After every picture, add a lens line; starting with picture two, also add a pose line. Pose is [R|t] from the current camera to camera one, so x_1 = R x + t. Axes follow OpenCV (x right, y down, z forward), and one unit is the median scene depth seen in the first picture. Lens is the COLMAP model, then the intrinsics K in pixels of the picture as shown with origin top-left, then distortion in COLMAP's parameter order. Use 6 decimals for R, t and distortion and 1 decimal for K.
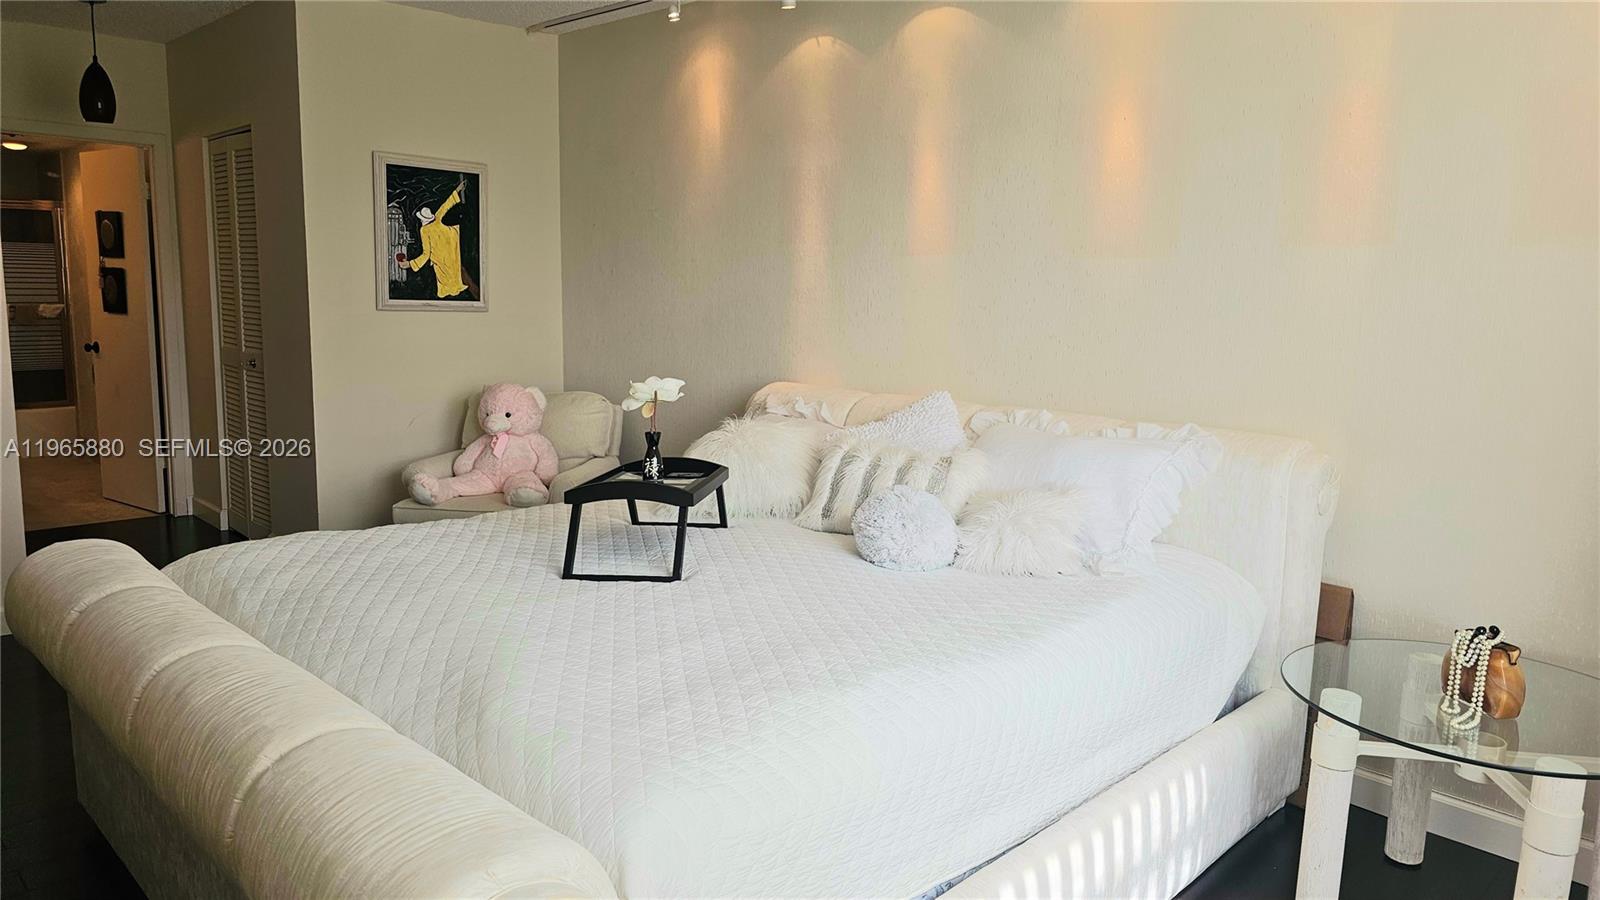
lens RADIAL K [[1075.5, 0, 800.0], [0, 1075.5, 450.0], [0, 0, 1]] dist [0.009961, 0.001430]
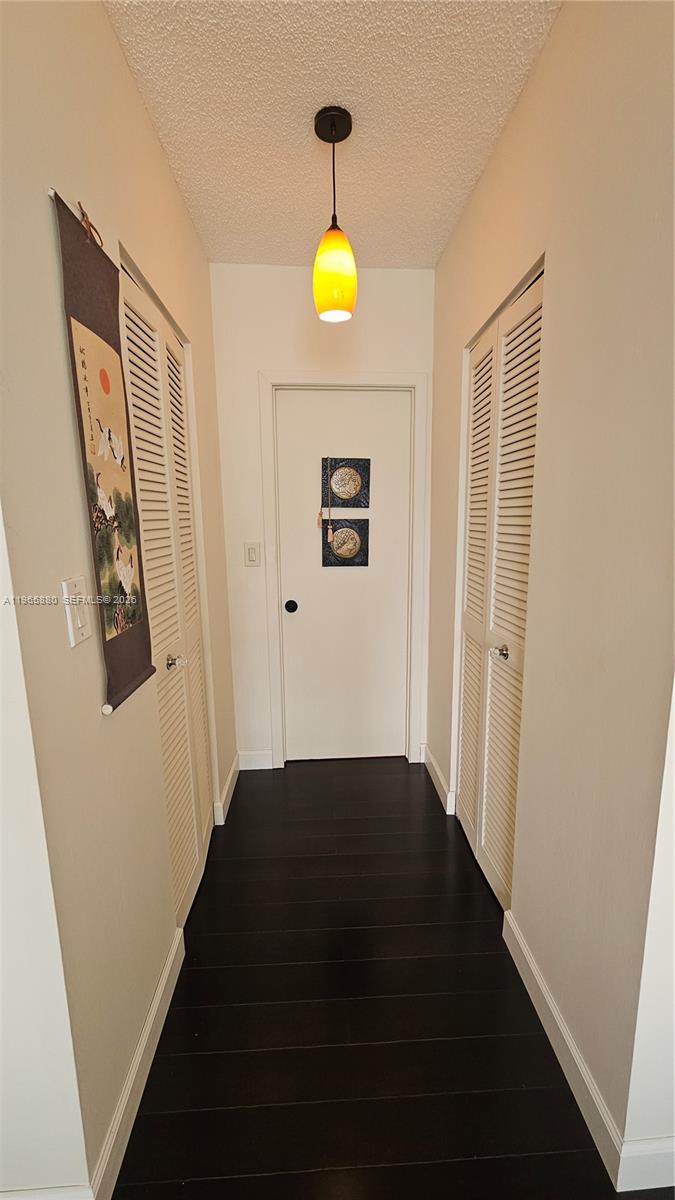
lens RADIAL K [[489.7, 0, 341.4], [0, 489.7, 605.6], [0, 0, 1]] dist [0.000084, -0.000267]
pose [[0.747662, 0.075812, -0.659737, -0.406156], [-0.067415, 0.996995, 0.038168, -0.122563], [0.660648, 0.015939, 0.750526, 0.741846]]
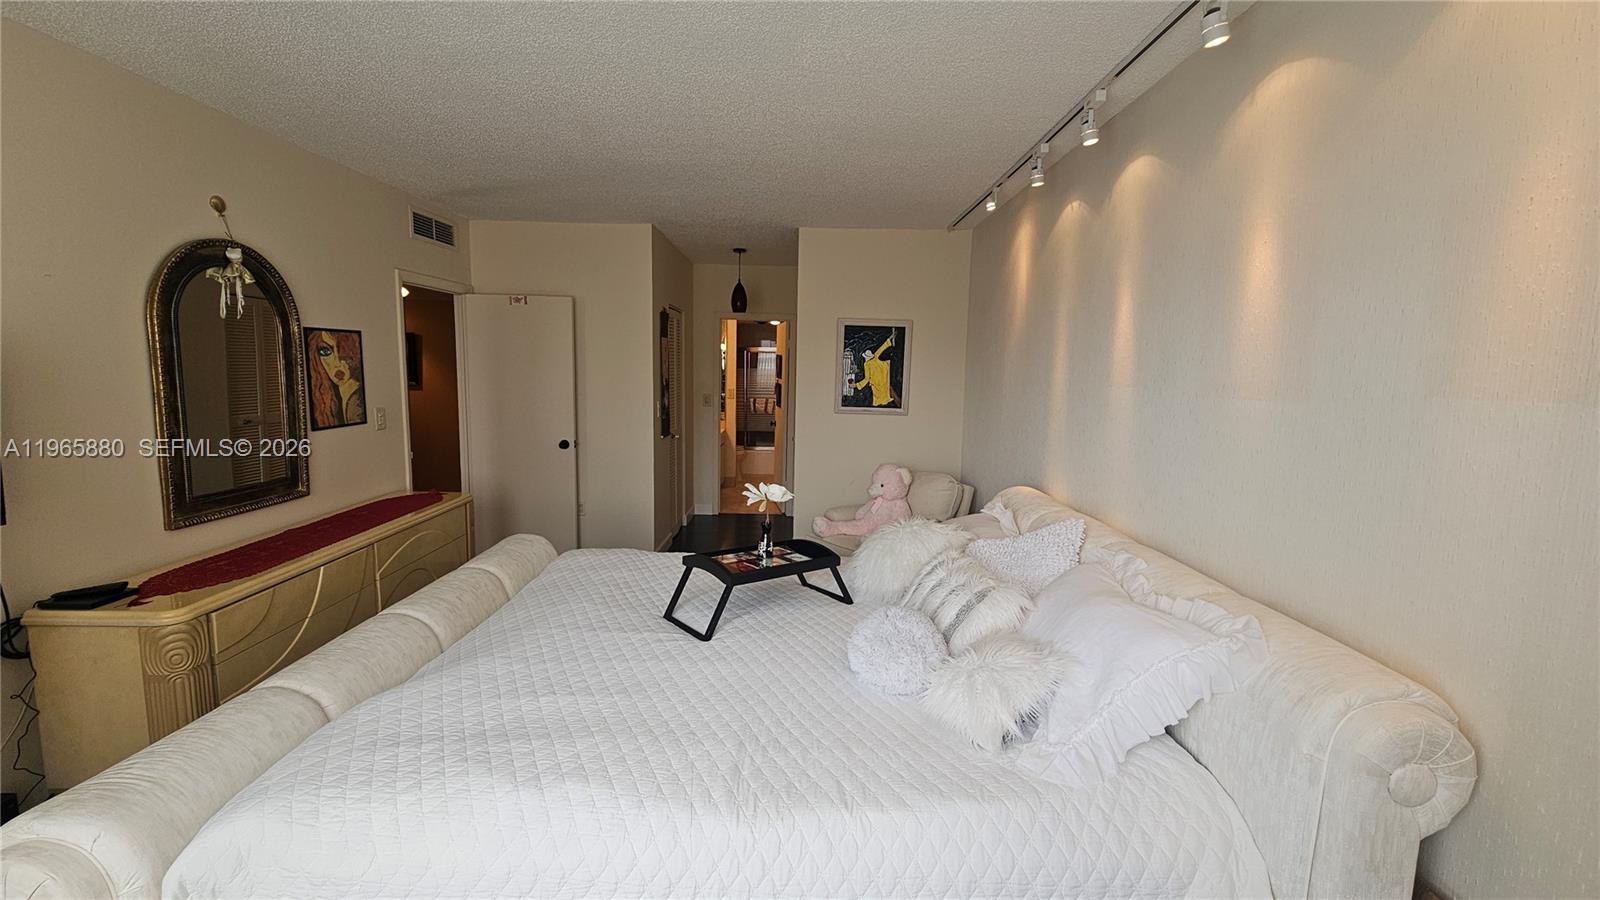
lens RADIAL K [[652.9, 0, 806.1], [0, 652.9, 445.2], [0, 0, 1]] dist [0.000084, -0.000267]
pose [[0.712741, 0.071359, -0.697788, 0.272303], [-0.109439, 0.993942, -0.010139, -0.064317], [0.692837, 0.083591, 0.716233, 0.251278]]
